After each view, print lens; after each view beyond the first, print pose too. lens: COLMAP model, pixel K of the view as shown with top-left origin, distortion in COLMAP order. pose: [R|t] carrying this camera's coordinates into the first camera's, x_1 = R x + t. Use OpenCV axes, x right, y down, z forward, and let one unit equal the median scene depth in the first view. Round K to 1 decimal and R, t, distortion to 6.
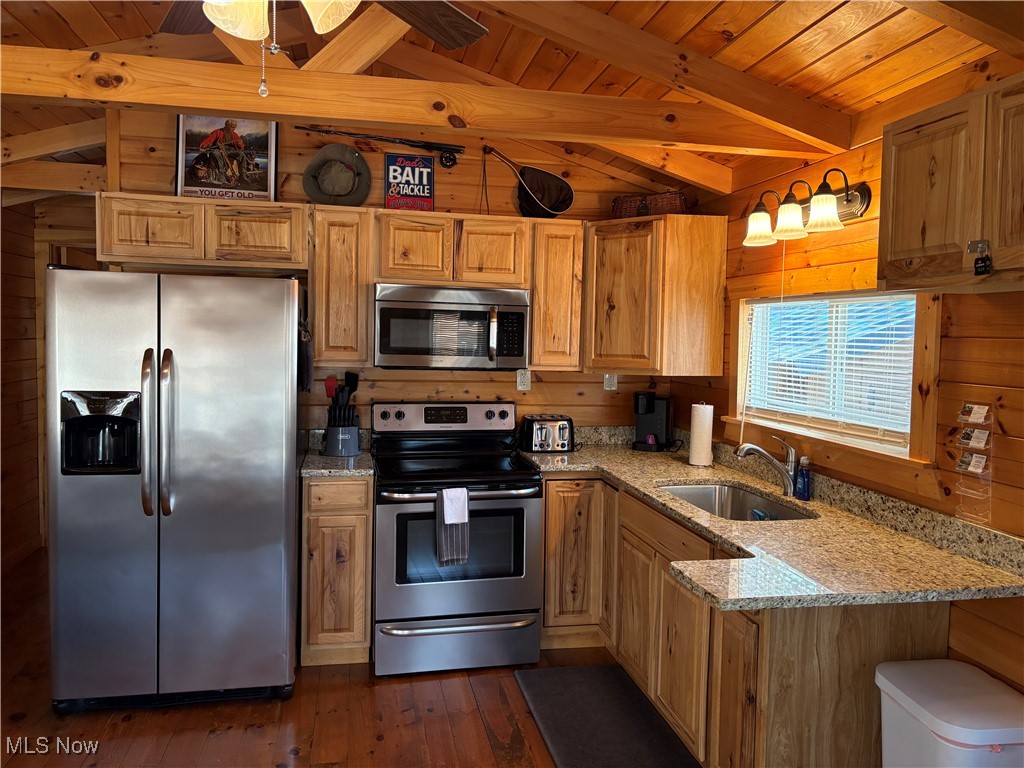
lens RADIAL K [[777.1, 0, 512.2], [0, 777.1, 381.9], [0, 0, 1]] dist [0.037477, -0.038299]
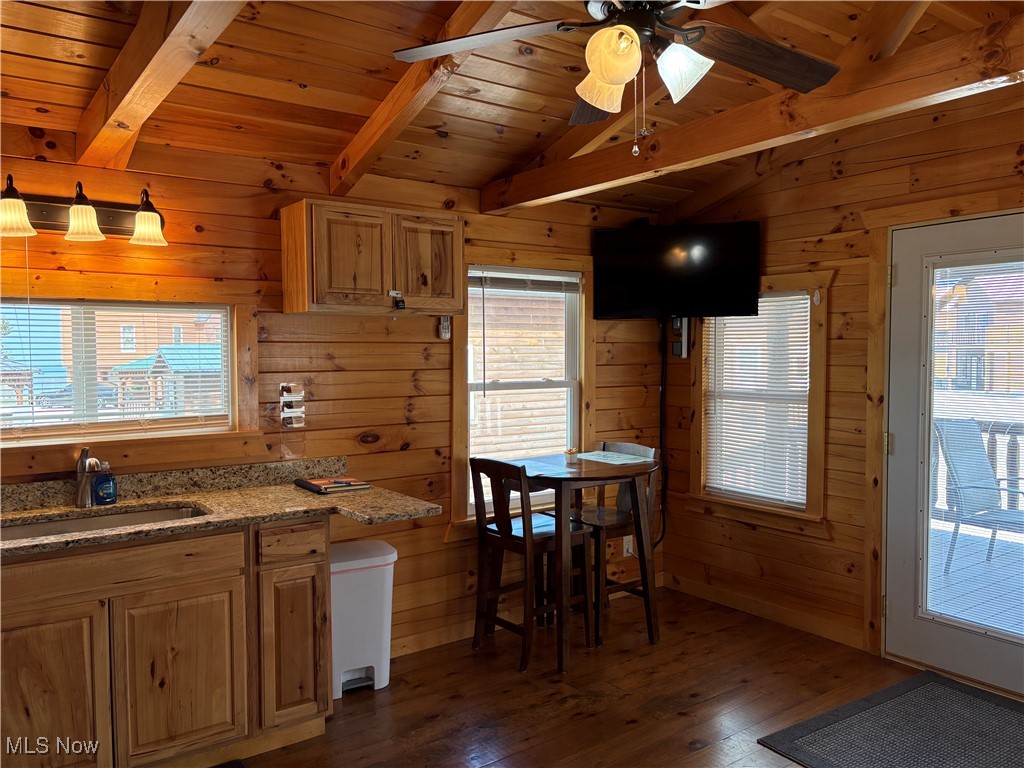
lens RADIAL K [[777.1, 0, 515.6], [0, 777.1, 388.7], [0, 0, 1]] dist [0.037477, -0.038299]
pose [[-0.422835, -0.056470, 0.904446, -0.718947], [0.055895, 0.994531, 0.088225, -0.054417], [-0.904481, 0.087858, -0.417366, 0.890318]]
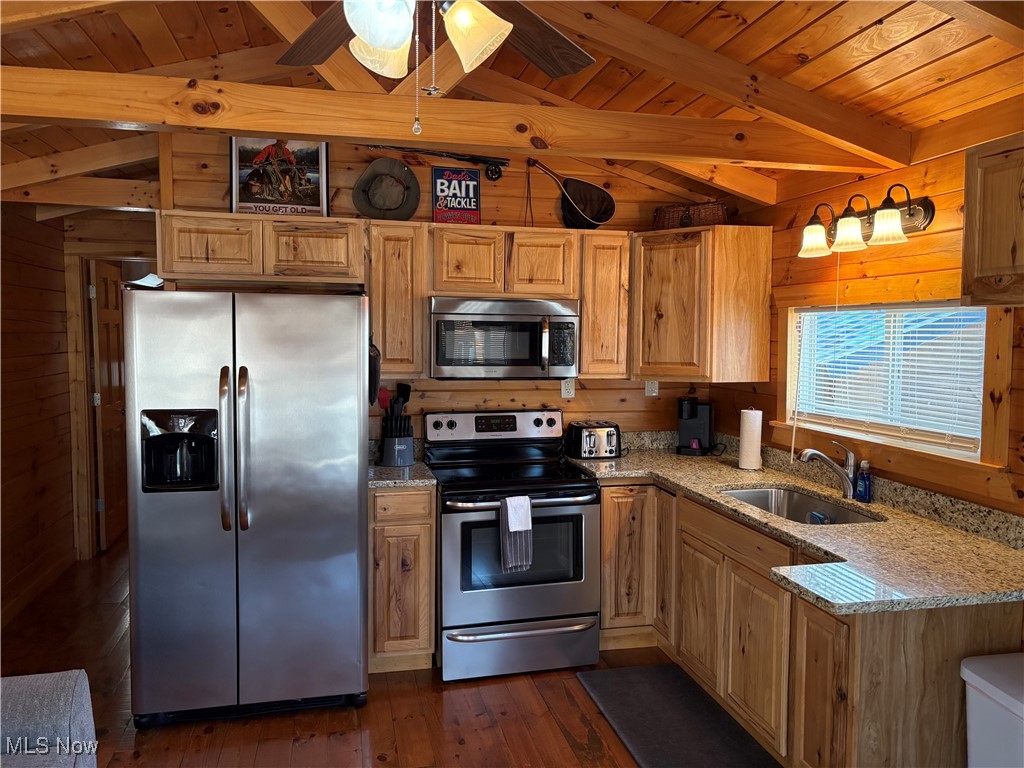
lens RADIAL K [[777.1, 0, 512.8], [0, 777.1, 387.0], [0, 0, 1]] dist [0.037477, -0.038299]
pose [[0.999438, -0.016213, 0.029338, -0.117093], [0.015941, 0.999828, 0.009485, -0.018799], [-0.029487, -0.009012, 0.999525, -0.023579]]
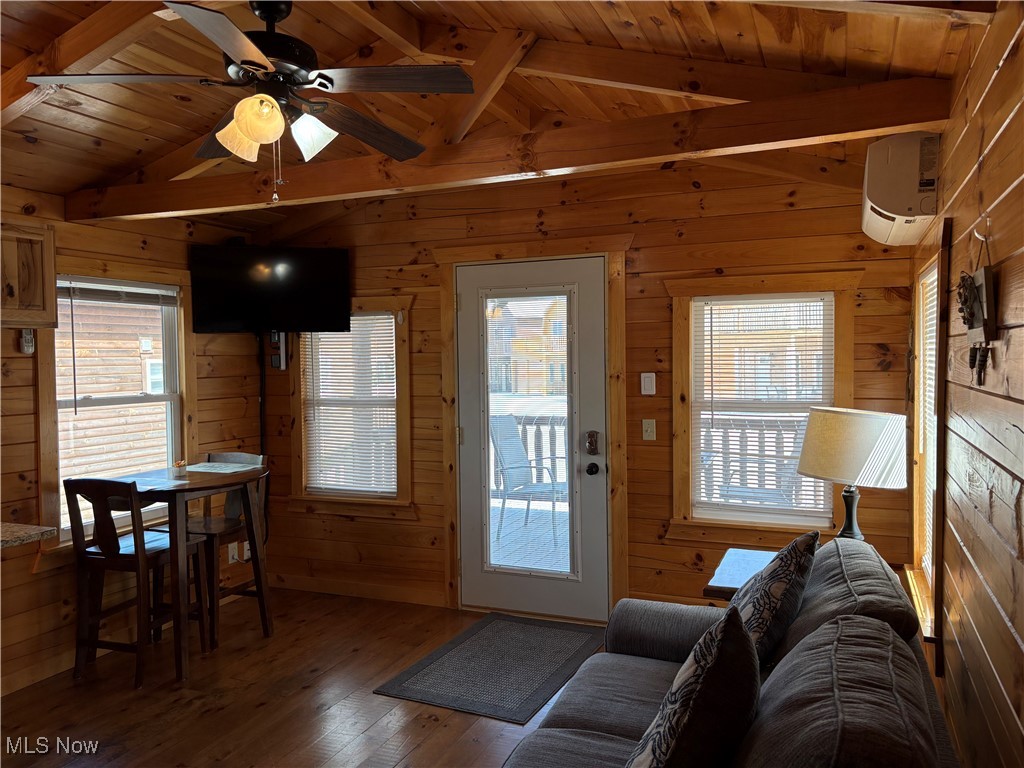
lens RADIAL K [[777.1, 0, 511.7], [0, 777.1, 381.9], [0, 0, 1]] dist [0.037477, -0.038299]
pose [[-0.829822, -0.021752, 0.557604, -0.786160], [0.036761, 0.994939, 0.093520, -0.070410], [-0.556816, 0.098103, -0.824822, 1.028473]]
